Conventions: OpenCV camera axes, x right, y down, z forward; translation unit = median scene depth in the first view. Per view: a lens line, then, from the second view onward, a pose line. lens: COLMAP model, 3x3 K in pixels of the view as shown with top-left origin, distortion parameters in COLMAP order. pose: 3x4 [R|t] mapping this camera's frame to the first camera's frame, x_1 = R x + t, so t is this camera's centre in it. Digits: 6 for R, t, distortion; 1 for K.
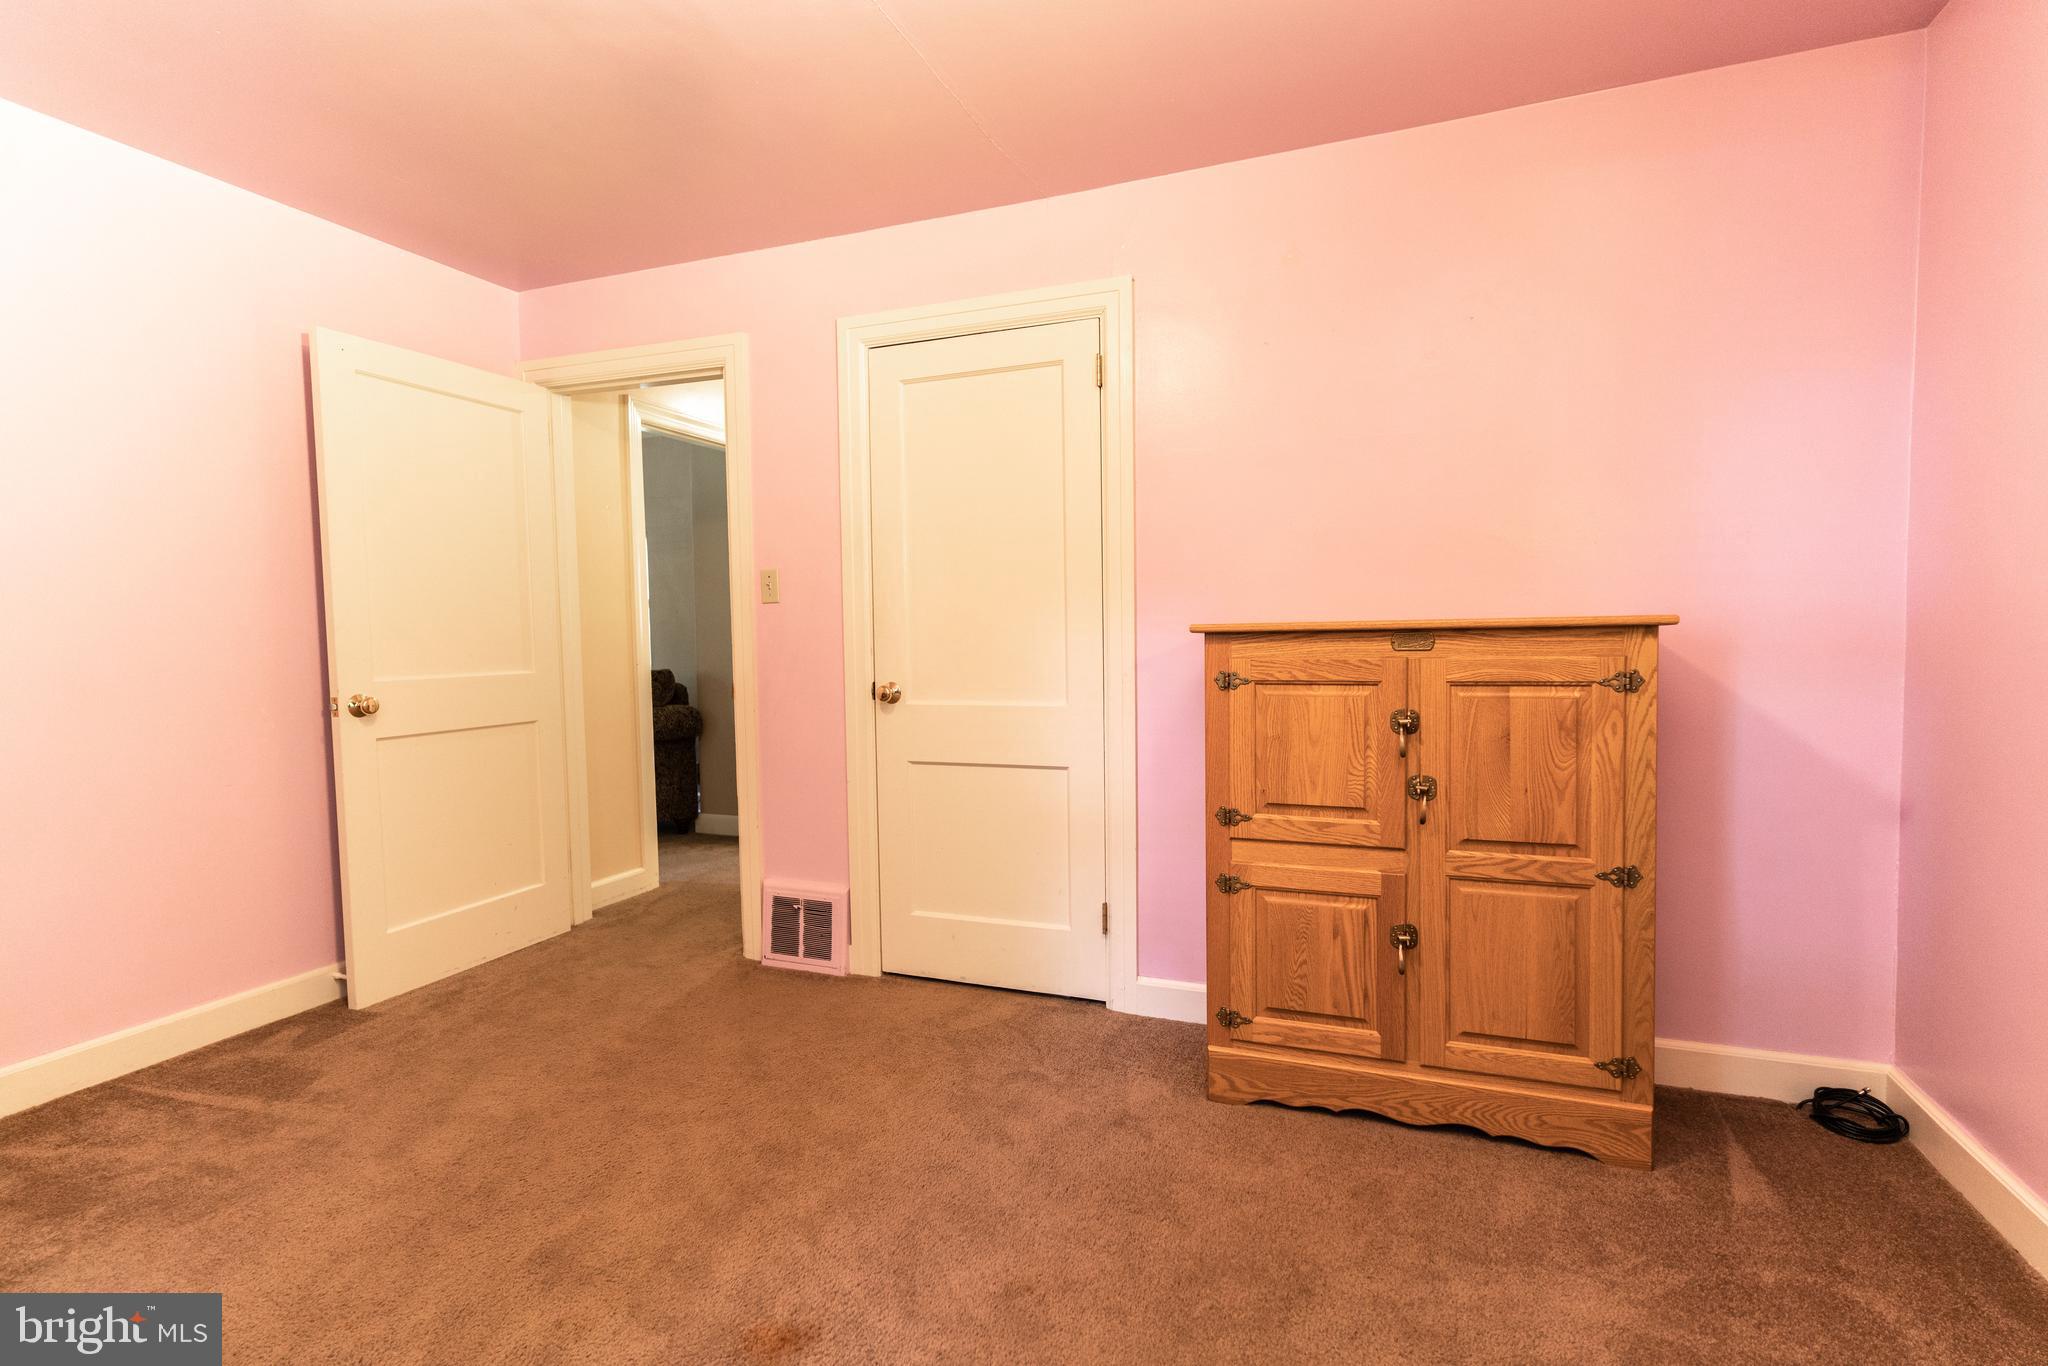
lens RADIAL K [[970.9, 0, 1027.8], [0, 970.9, 682.1], [0, 0, 1]] dist [0.001362, 0.000904]
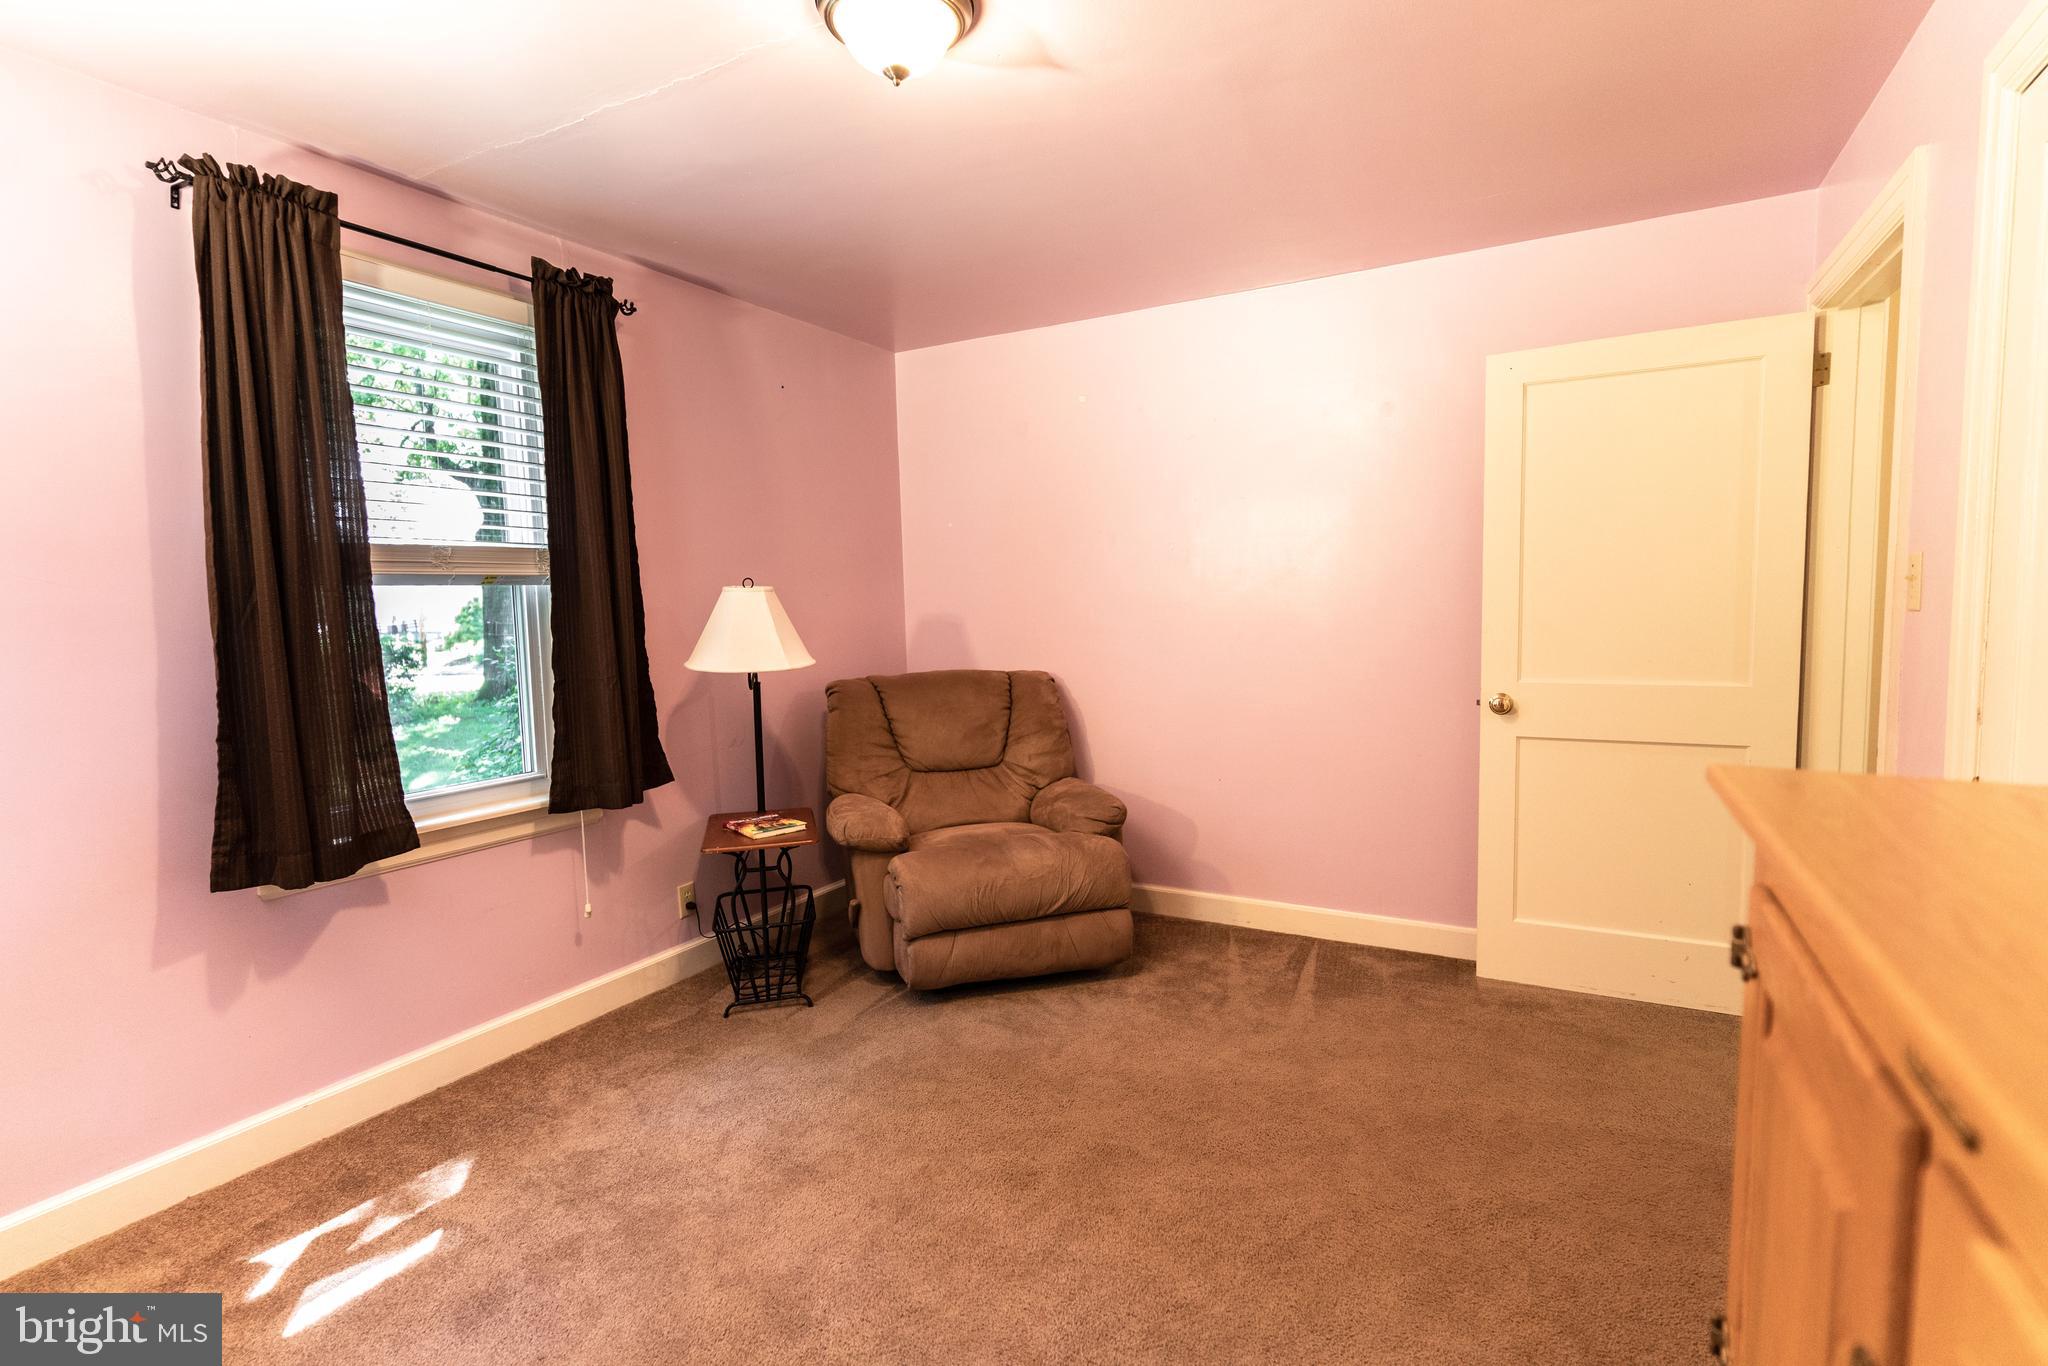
lens RADIAL K [[968.7, 0, 1024.0], [0, 968.7, 683.0], [0, 0, 1]] dist [0.000293, 0.001147]
pose [[-0.152100, 0.094833, -0.983805, 0.504201], [-0.028406, 0.994556, 0.100261, -0.103673], [0.987957, 0.043195, -0.148578, 0.732154]]
